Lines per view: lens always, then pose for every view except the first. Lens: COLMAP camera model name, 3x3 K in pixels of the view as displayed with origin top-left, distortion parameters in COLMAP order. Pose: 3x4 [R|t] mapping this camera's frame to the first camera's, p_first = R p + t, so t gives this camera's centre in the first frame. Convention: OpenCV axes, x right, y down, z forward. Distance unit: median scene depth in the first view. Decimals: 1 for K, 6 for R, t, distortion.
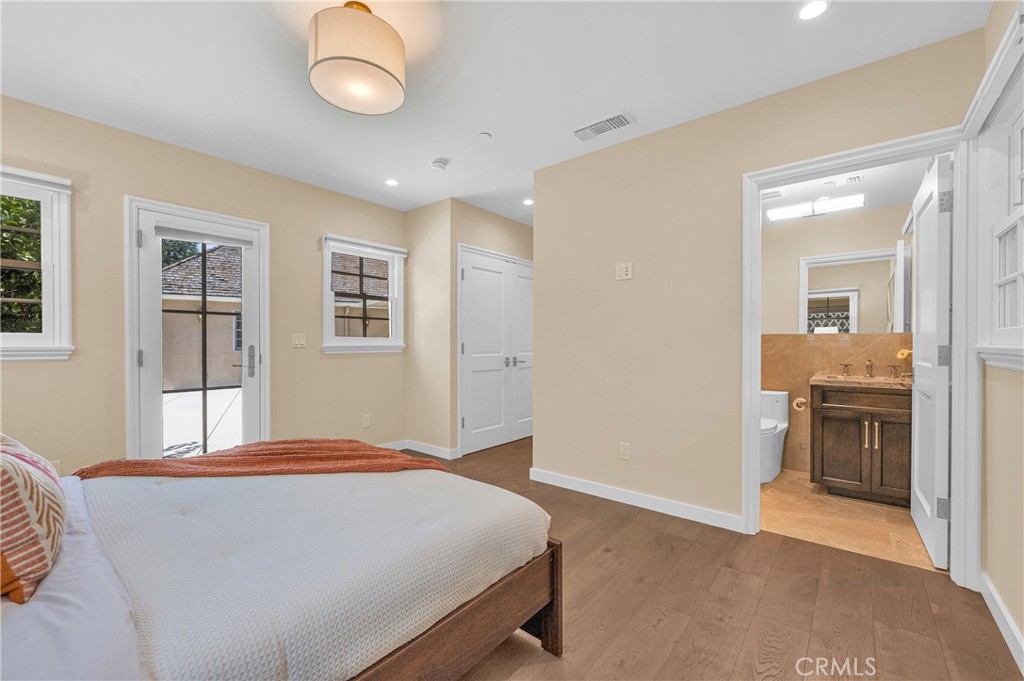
lens RADIAL K [[422.5, 0, 512.0], [0, 422.5, 340.5], [0, 0, 1]] dist [-0.000078, -0.000001]
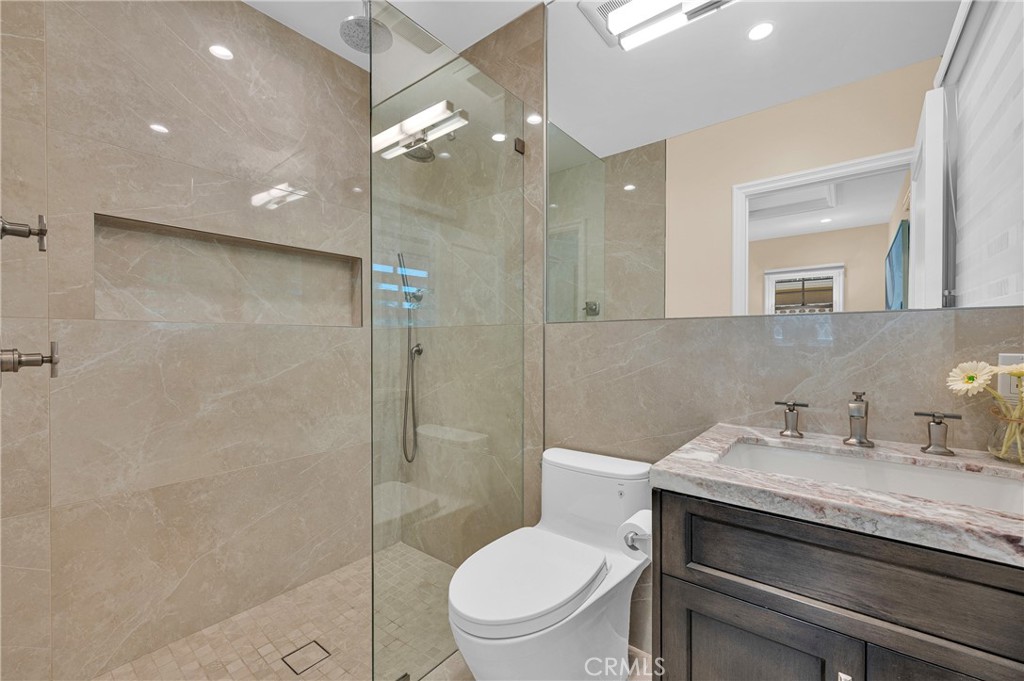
lens RADIAL K [[422.5, 0, 512.0], [0, 422.5, 340.5], [0, 0, 1]] dist [-0.000078, -0.000001]
pose [[0.999904, -0.000529, 0.013814, 0.600637], [0.000463, 0.999988, 0.004809, 0.004790], [-0.013816, -0.004802, 0.999893, 0.708773]]
